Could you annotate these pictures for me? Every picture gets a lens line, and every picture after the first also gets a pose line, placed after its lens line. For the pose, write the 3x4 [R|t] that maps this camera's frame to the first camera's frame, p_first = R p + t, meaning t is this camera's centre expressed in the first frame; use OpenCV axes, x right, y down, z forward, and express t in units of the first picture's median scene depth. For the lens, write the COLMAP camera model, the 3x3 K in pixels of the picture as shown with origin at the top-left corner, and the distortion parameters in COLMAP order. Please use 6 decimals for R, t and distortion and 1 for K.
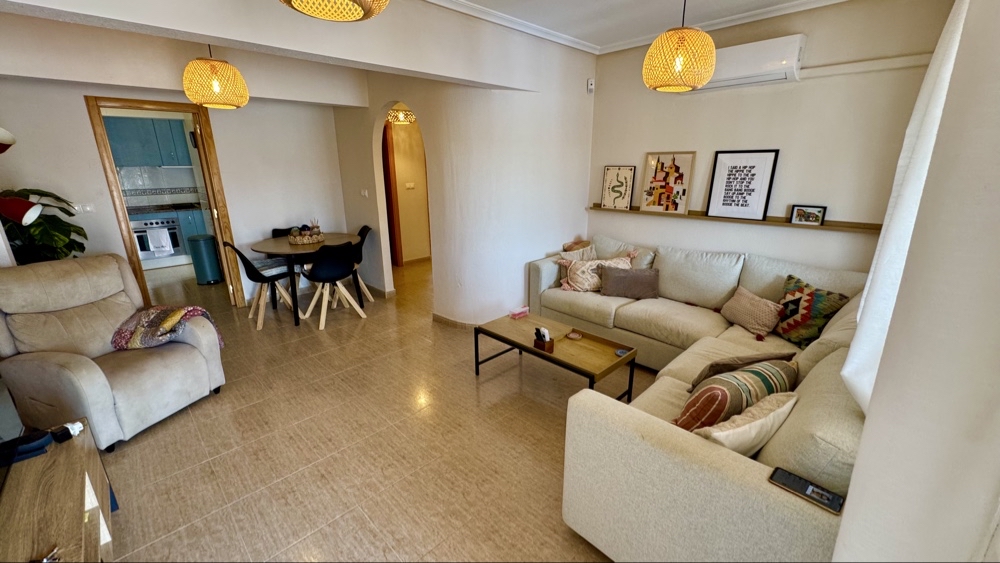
lens RADIAL K [[400.4, 0, 500.0], [0, 400.4, 281.5], [0, 0, 1]] dist [-0.004576, 0.000911]
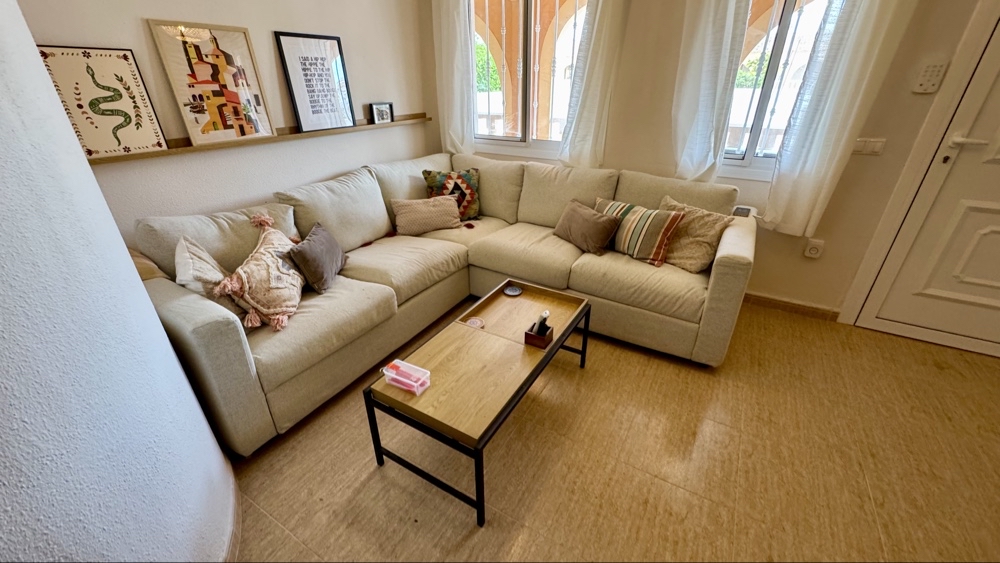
lens RADIAL K [[400.4, 0, 500.0], [0, 400.4, 281.5], [0, 0, 1]] dist [-0.004576, 0.000911]
pose [[-0.255655, -0.431309, 0.865224, -0.298286], [0.277349, 0.824626, 0.493021, -0.191262], [-0.926131, 0.366012, -0.091196, 0.806109]]
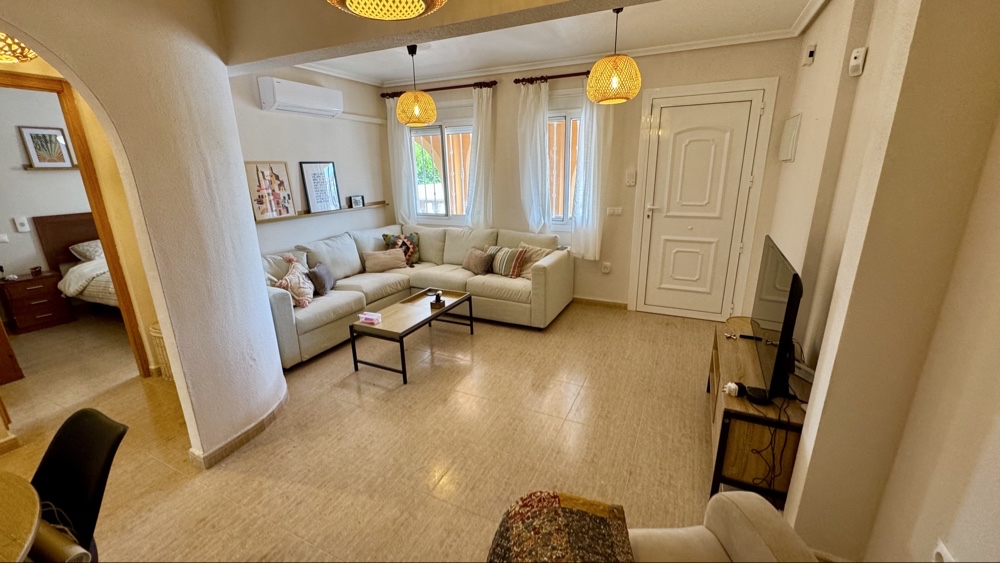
lens RADIAL K [[400.4, 0, 500.0], [0, 400.4, 281.5], [0, 0, 1]] dist [-0.004576, 0.000911]
pose [[-0.336204, -0.247677, 0.908638, -0.842226], [0.287451, 0.891776, 0.349440, -0.232138], [-0.896849, 0.378672, -0.228624, 0.807791]]
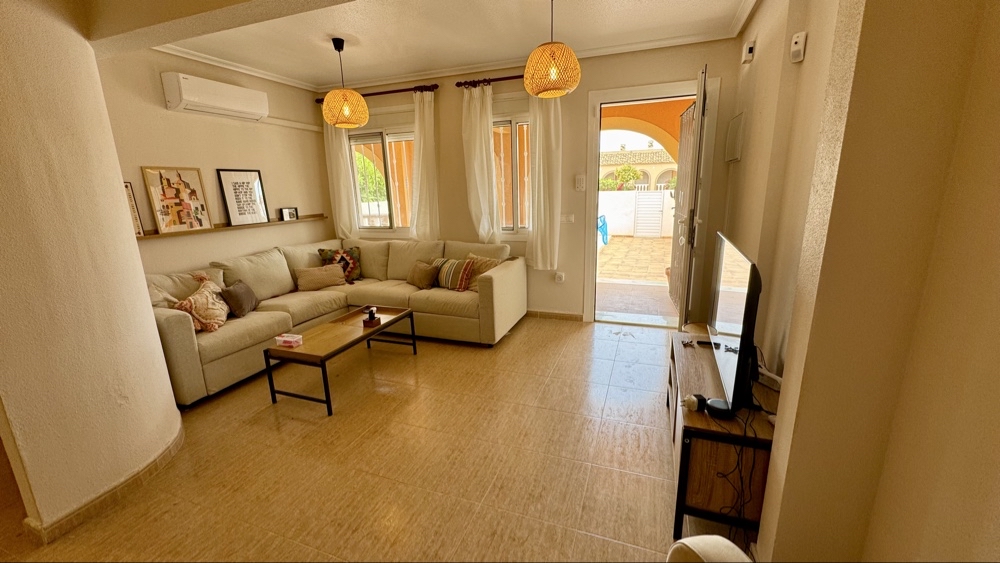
lens RADIAL K [[400.4, 0, 500.0], [0, 400.4, 281.5], [0, 0, 1]] dist [-0.004576, 0.000911]
pose [[-0.418740, -0.191679, 0.887646, -0.788489], [0.287786, 0.899077, 0.329908, -0.171087], [-0.861299, 0.393598, -0.321317, 0.746670]]
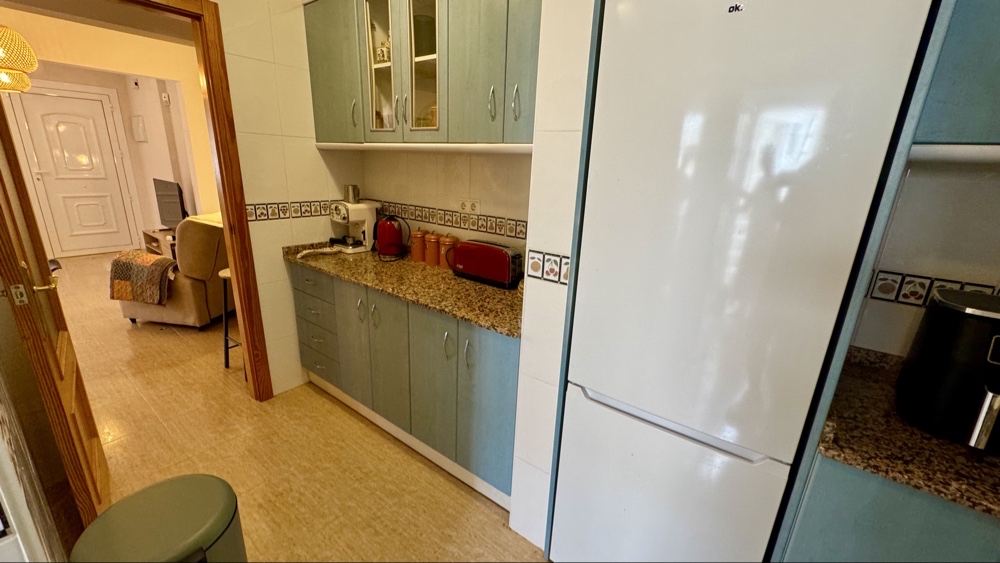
lens RADIAL K [[400.4, 0, 500.0], [0, 400.4, 281.5], [0, 0, 1]] dist [-0.004576, 0.000911]
pose [[-0.989967, 0.005107, -0.141210, -1.344912], [-0.072637, 0.838806, 0.539564, -0.464170], [0.121203, 0.544407, -0.830019, 1.698163]]
